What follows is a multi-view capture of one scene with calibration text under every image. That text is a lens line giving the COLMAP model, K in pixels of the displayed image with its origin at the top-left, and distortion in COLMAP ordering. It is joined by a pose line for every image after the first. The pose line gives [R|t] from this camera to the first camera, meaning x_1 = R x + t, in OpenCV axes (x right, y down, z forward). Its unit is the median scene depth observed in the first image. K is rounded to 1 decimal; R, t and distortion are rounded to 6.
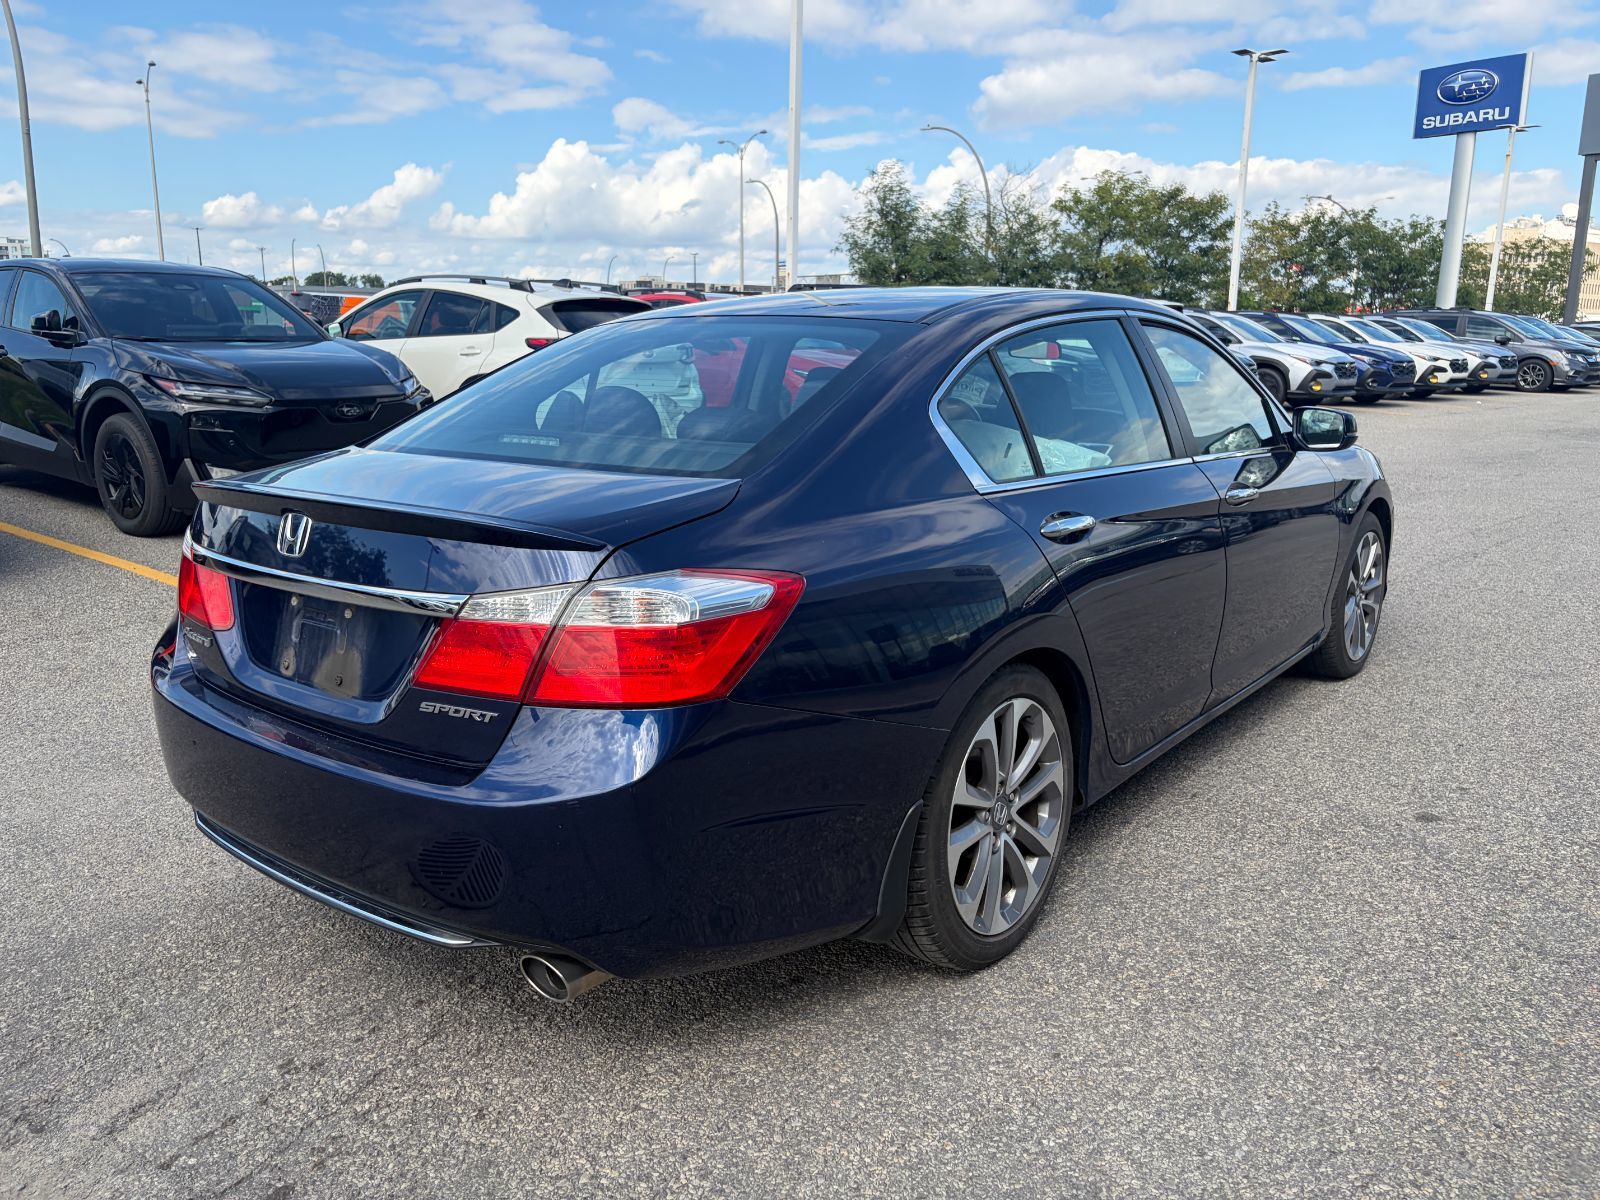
lens RADIAL K [[1222.2, 0, 798.3], [0, 1222.2, 605.0], [0, 0, 1]] dist [0.032018, -0.033999]
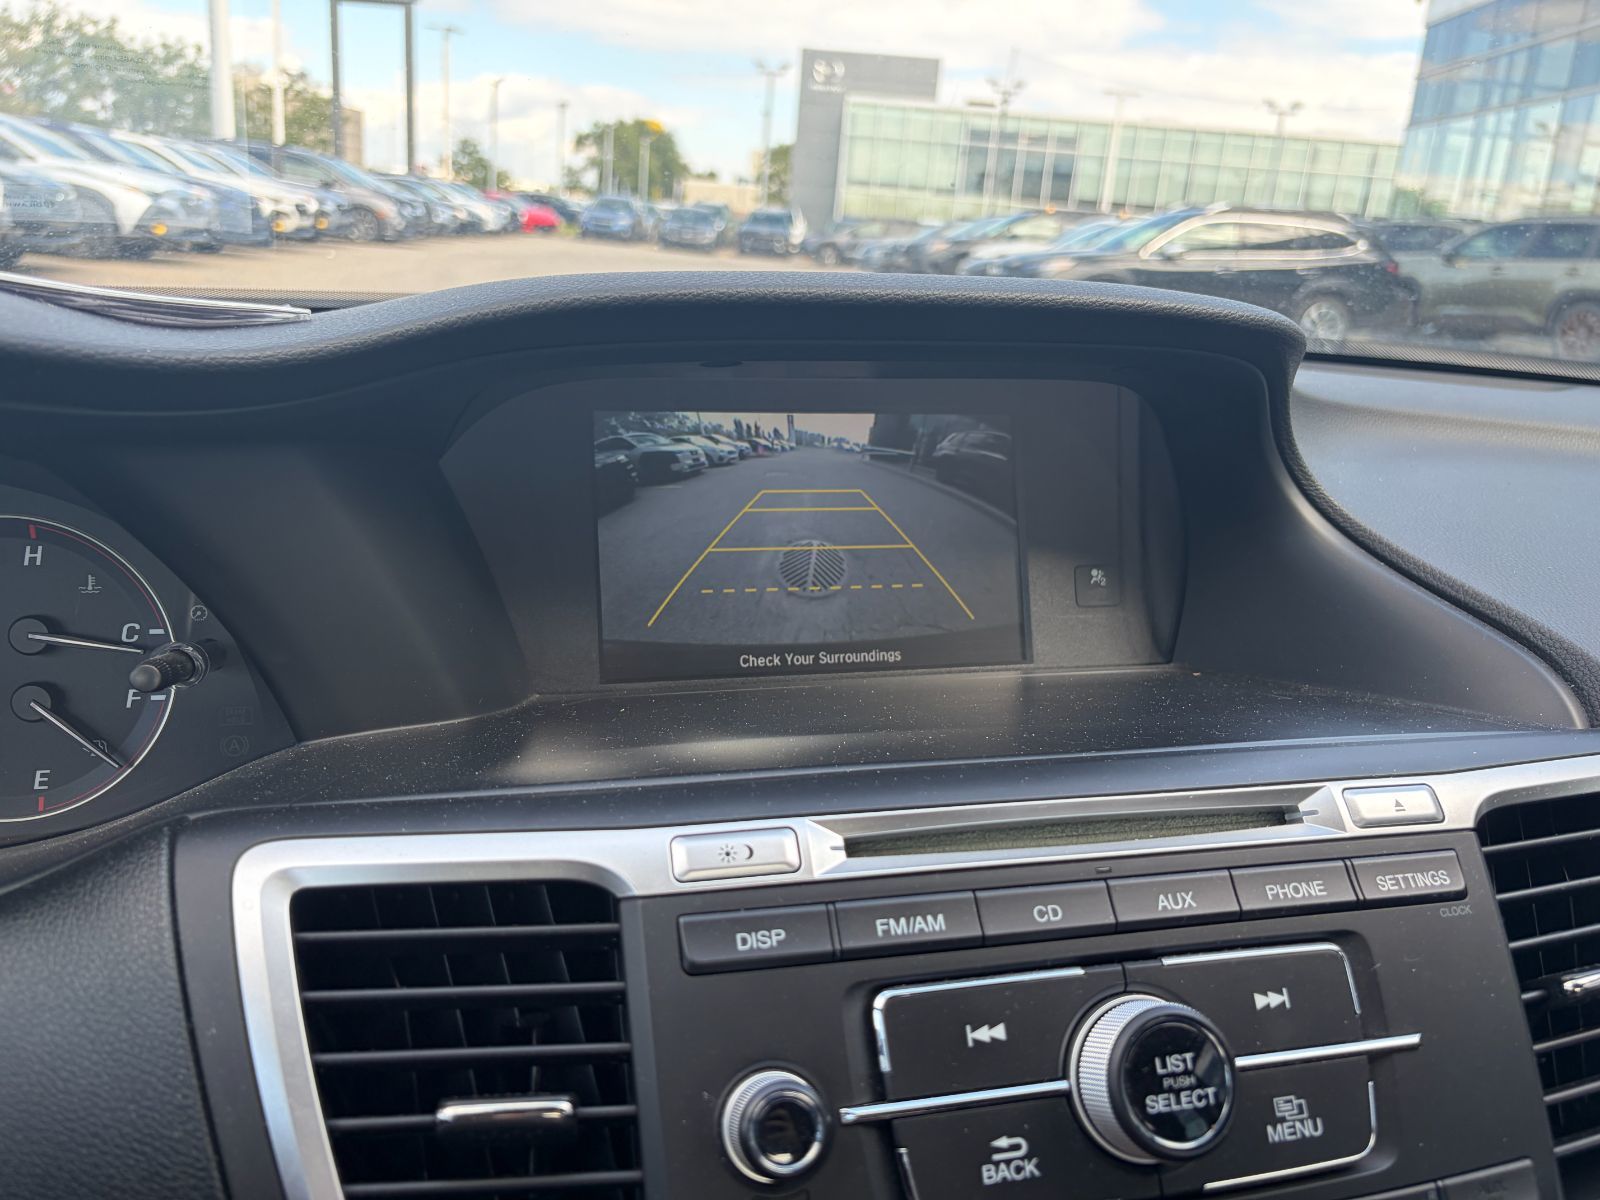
lens RADIAL K [[1222.2, 0, 795.7], [0, 1222.2, 574.6], [0, 0, 1]] dist [0.032018, -0.033999]
pose [[0.603431, -0.179956, 0.776844, 0.022193], [0.105779, 0.983658, 0.145699, -0.021614], [-0.790368, -0.005746, 0.612605, 0.130304]]
